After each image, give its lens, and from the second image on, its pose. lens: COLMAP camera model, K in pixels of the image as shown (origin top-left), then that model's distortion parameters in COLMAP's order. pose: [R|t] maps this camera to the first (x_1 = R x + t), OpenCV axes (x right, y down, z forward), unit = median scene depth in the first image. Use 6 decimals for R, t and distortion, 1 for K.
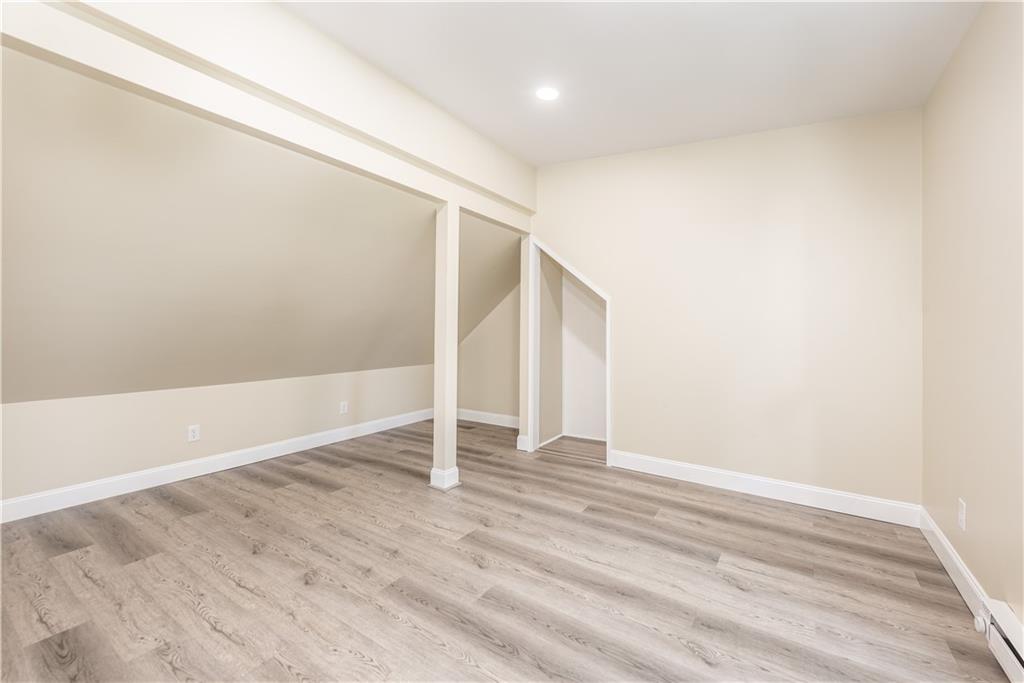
lens RADIAL K [[413.1, 0, 514.8], [0, 413.1, 340.1], [0, 0, 1]] dist [0.005510, -0.000294]
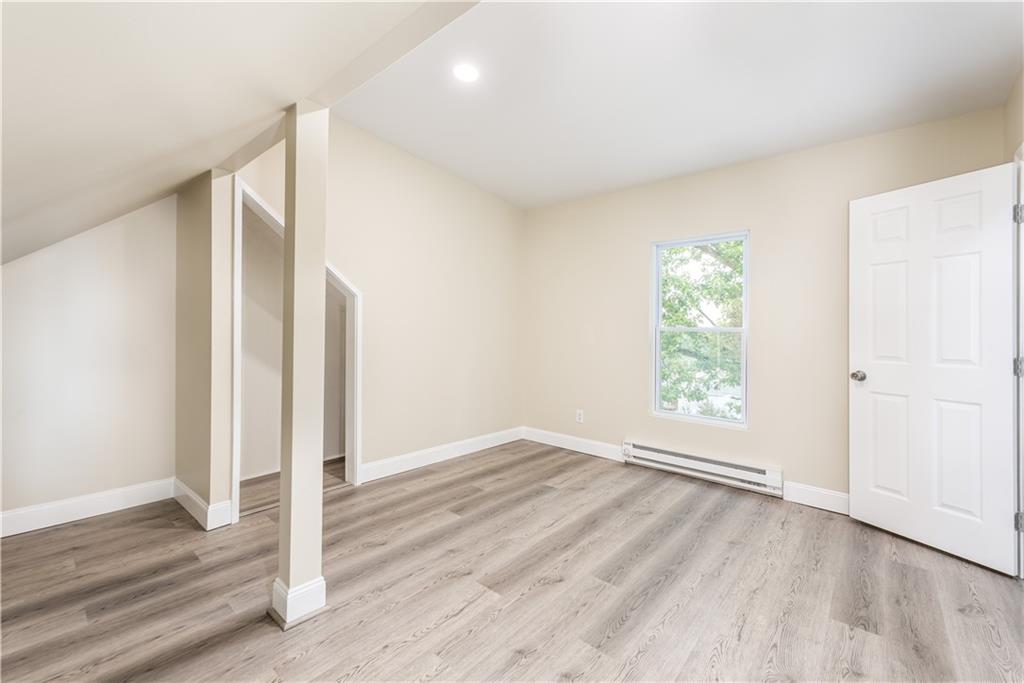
lens RADIAL K [[413.1, 0, 510.9], [0, 413.1, 333.1], [0, 0, 1]] dist [0.005510, -0.000294]
pose [[0.138907, -0.008150, 0.990272, -0.873742], [0.011312, 0.999914, 0.006642, -0.029010], [-0.990241, 0.010279, 0.138987, 0.813956]]
